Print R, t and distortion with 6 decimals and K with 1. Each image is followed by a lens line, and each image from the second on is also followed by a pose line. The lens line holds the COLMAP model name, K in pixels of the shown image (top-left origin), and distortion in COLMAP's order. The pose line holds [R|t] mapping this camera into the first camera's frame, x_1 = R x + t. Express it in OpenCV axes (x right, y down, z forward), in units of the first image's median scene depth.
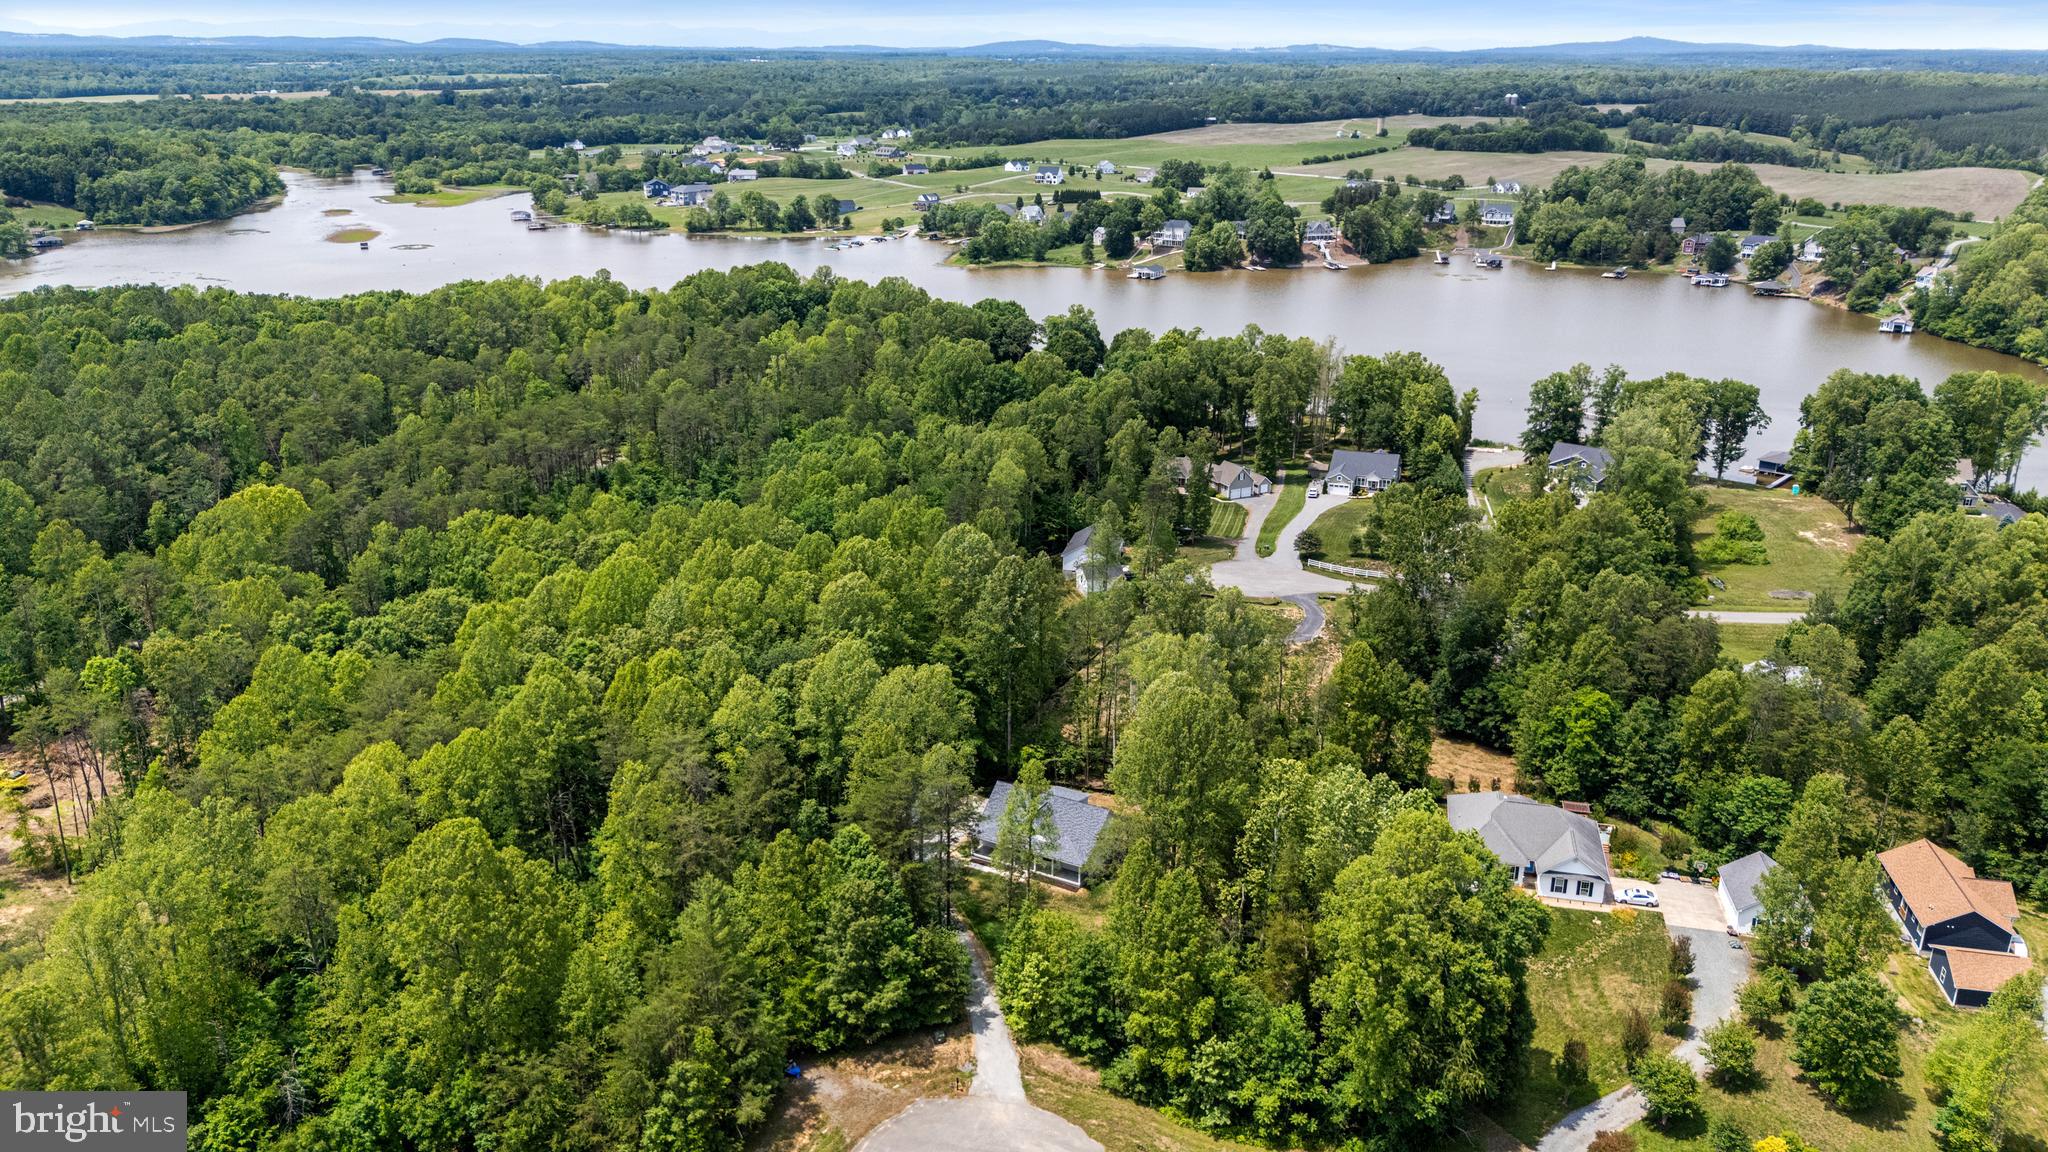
lens RADIAL K [[1500.9, 0, 1027.1], [0, 1500.9, 575.2], [0, 0, 1]] dist [0.059427, -0.056771]
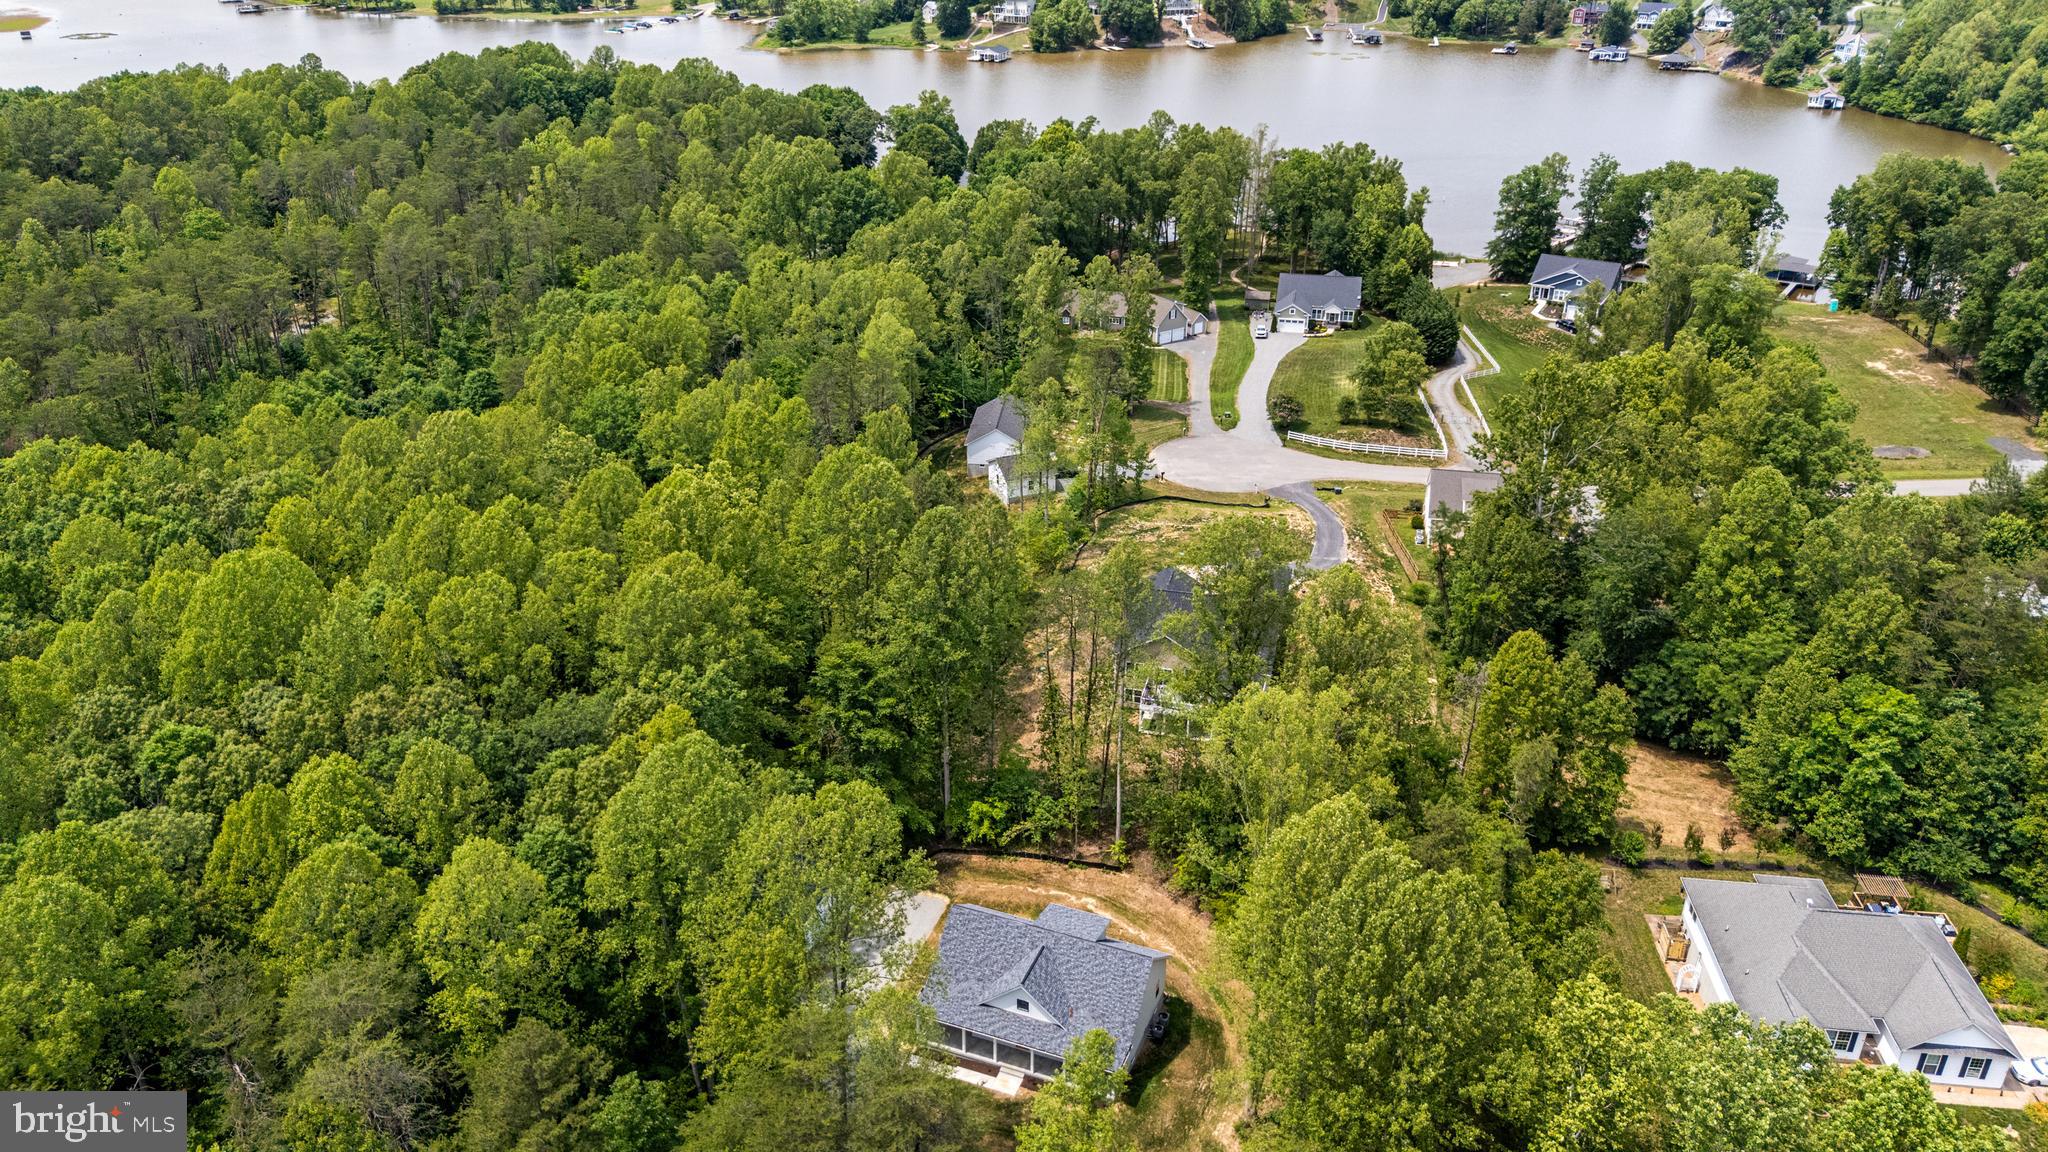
lens RADIAL K [[1504.1, 0, 1026.4], [0, 1504.1, 575.9], [0, 0, 1]] dist [0.047037, -0.039023]
pose [[0.992283, -0.053981, 0.111626, -0.014068], [0.039294, 0.990760, 0.129813, -0.018915], [-0.117602, -0.124425, 0.985235, 0.119984]]
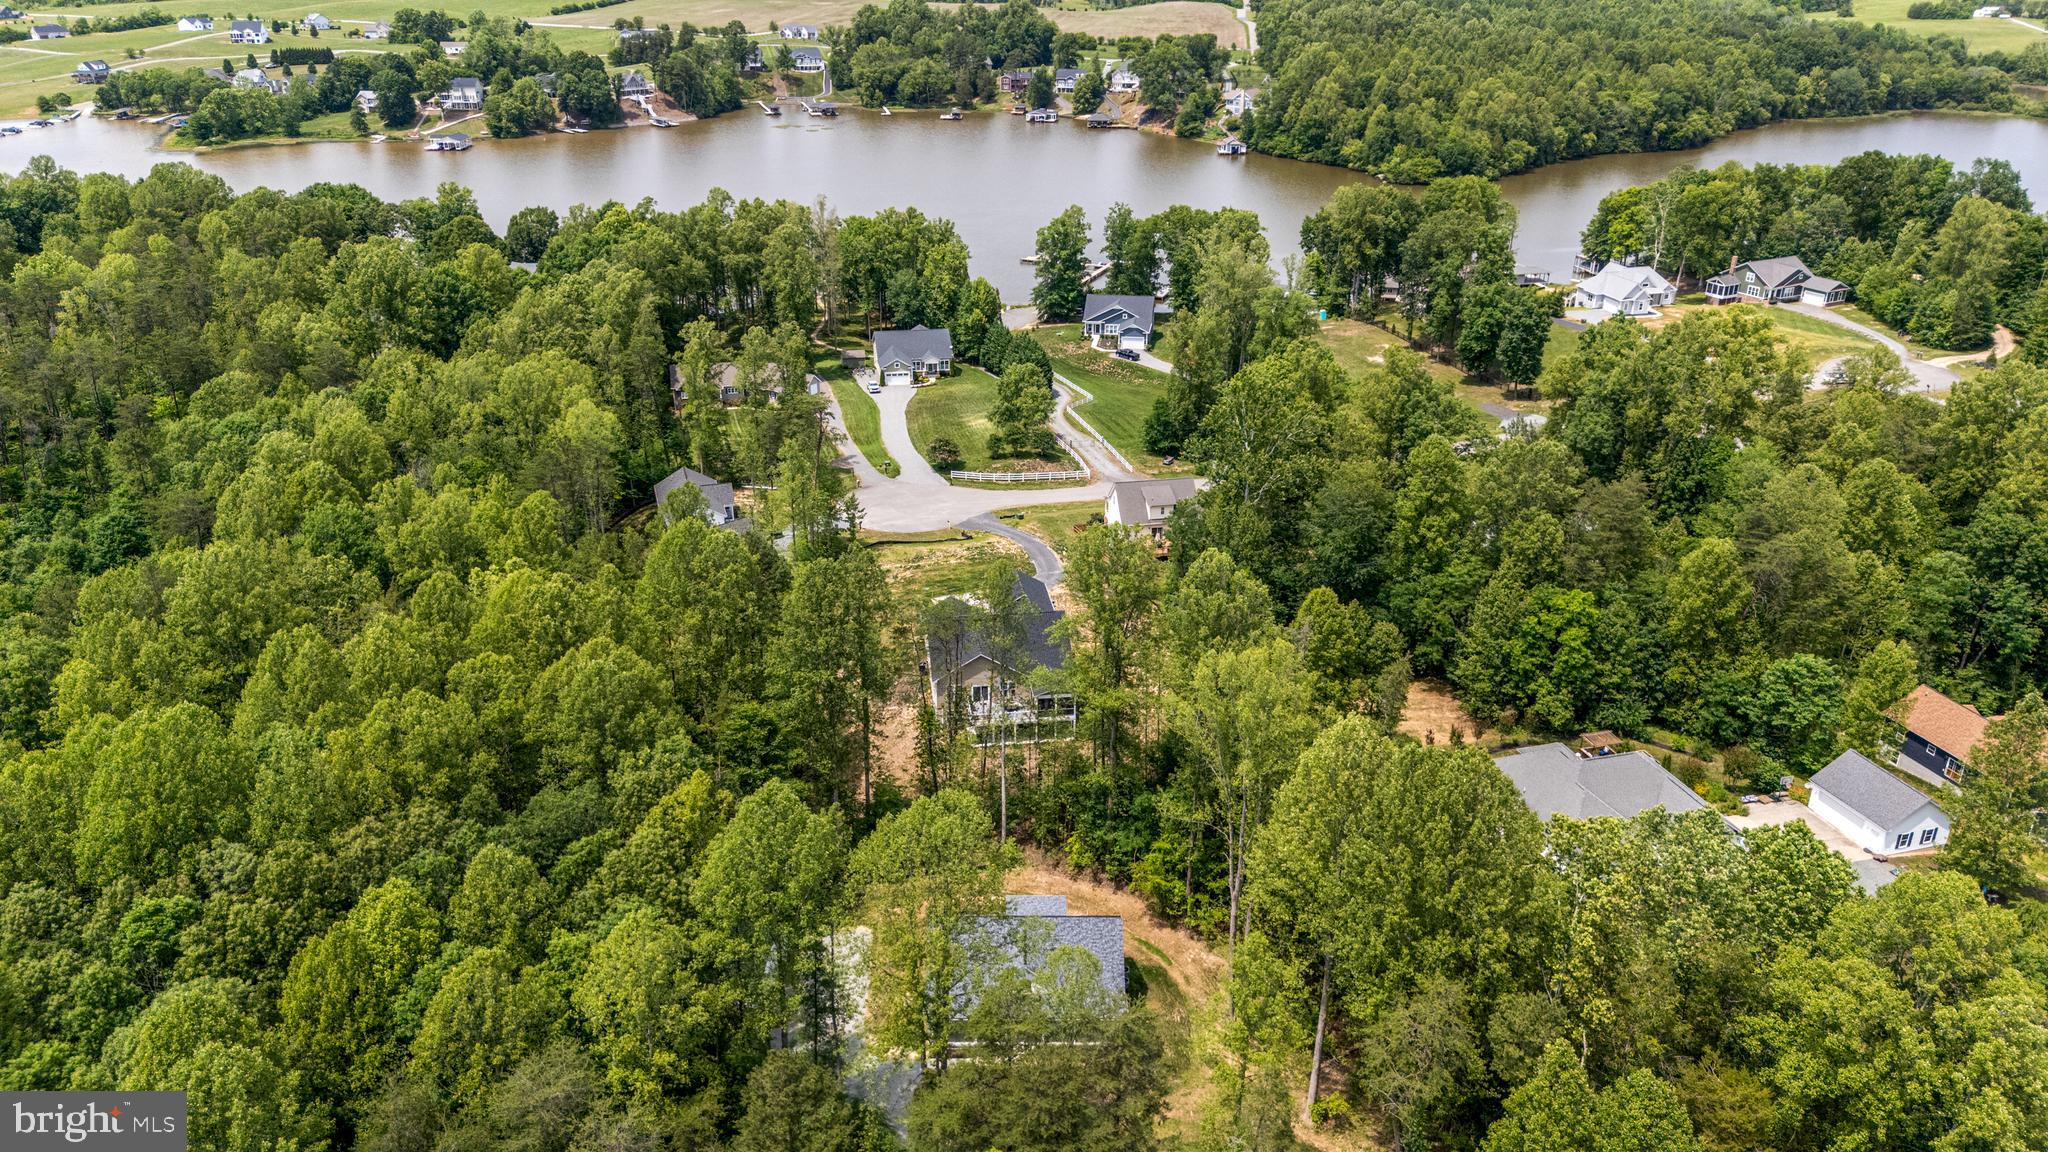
lens RADIAL K [[1500.9, 0, 1027.1], [0, 1500.9, 575.2], [0, 0, 1]] dist [0.059427, -0.056771]
pose [[0.874546, -0.195926, 0.443602, -0.066970], [0.157962, 0.979954, 0.121400, -0.021385], [-0.458495, -0.036098, 0.887964, 0.117238]]
